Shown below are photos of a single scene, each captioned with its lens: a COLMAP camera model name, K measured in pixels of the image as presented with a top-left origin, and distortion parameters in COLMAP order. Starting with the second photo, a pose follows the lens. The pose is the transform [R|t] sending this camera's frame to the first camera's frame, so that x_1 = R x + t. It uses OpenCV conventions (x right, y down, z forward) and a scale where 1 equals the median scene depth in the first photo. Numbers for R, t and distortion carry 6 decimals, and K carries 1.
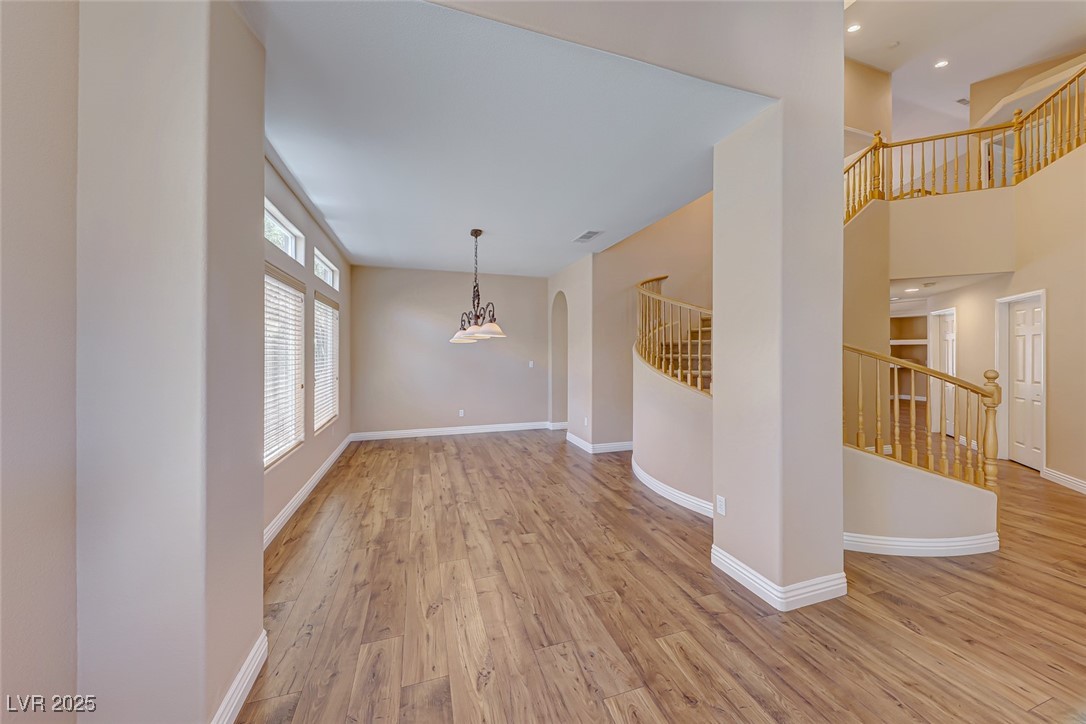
lens RADIAL K [[370.5, 0, 542.2], [0, 370.5, 359.9], [0, 0, 1]] dist [0.022333, -0.005936]
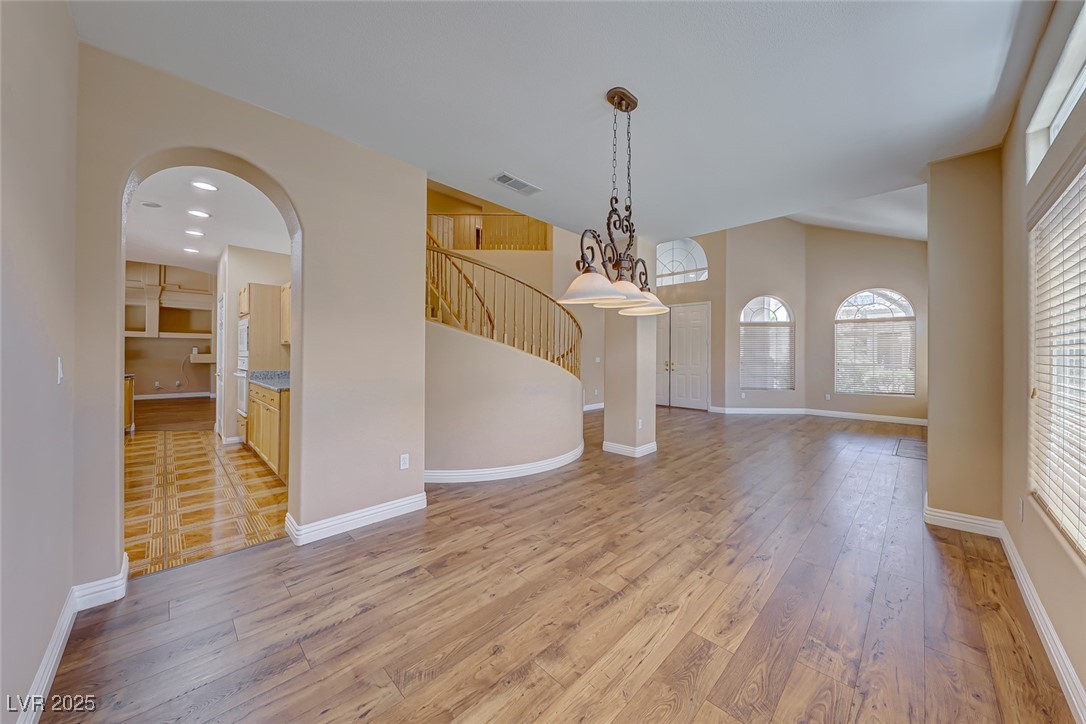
lens RADIAL K [[375.3, 0, 540.4], [0, 375.3, 357.4], [0, 0, 1]] dist [0.013720, -0.006532]
pose [[-0.448932, -0.010654, 0.893502, -0.810614], [0.004935, 0.999884, 0.014402, 0.006490], [-0.893552, 0.010875, -0.448828, 1.824733]]
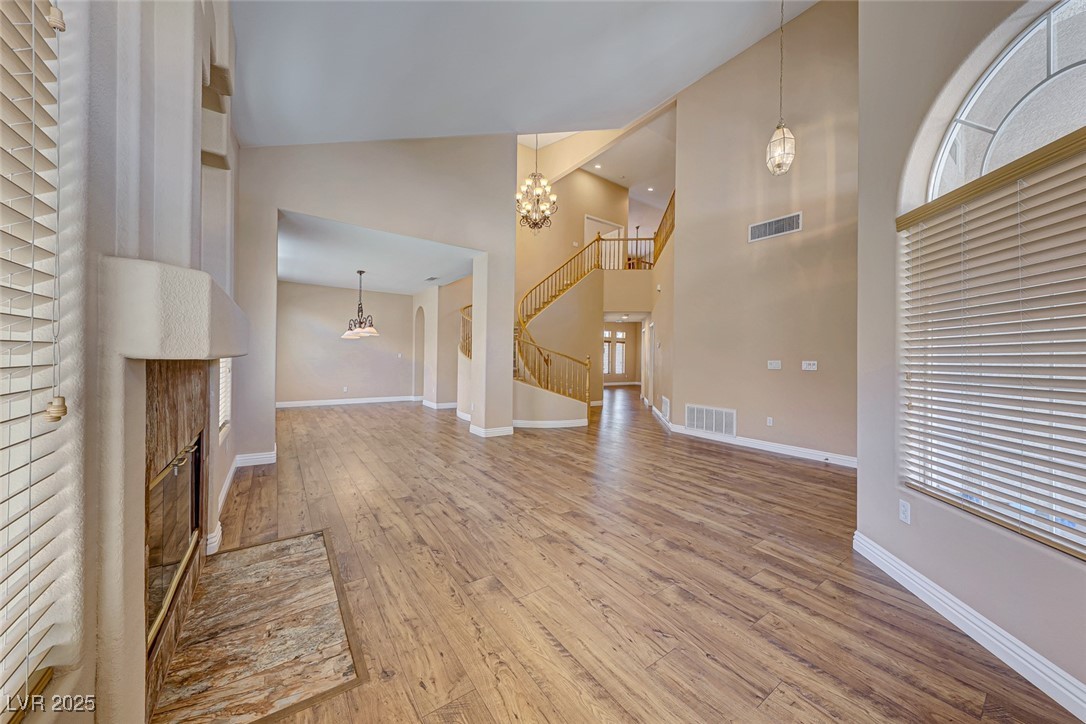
lens RADIAL K [[376.0, 0, 536.6], [0, 376.0, 364.3], [0, 0, 1]] dist [0.012785, -0.008138]
pose [[0.958990, 0.011677, 0.283198, 0.082821], [-0.011631, 0.999931, -0.001845, 0.050976], [-0.283200, -0.001525, 0.959060, -0.673711]]
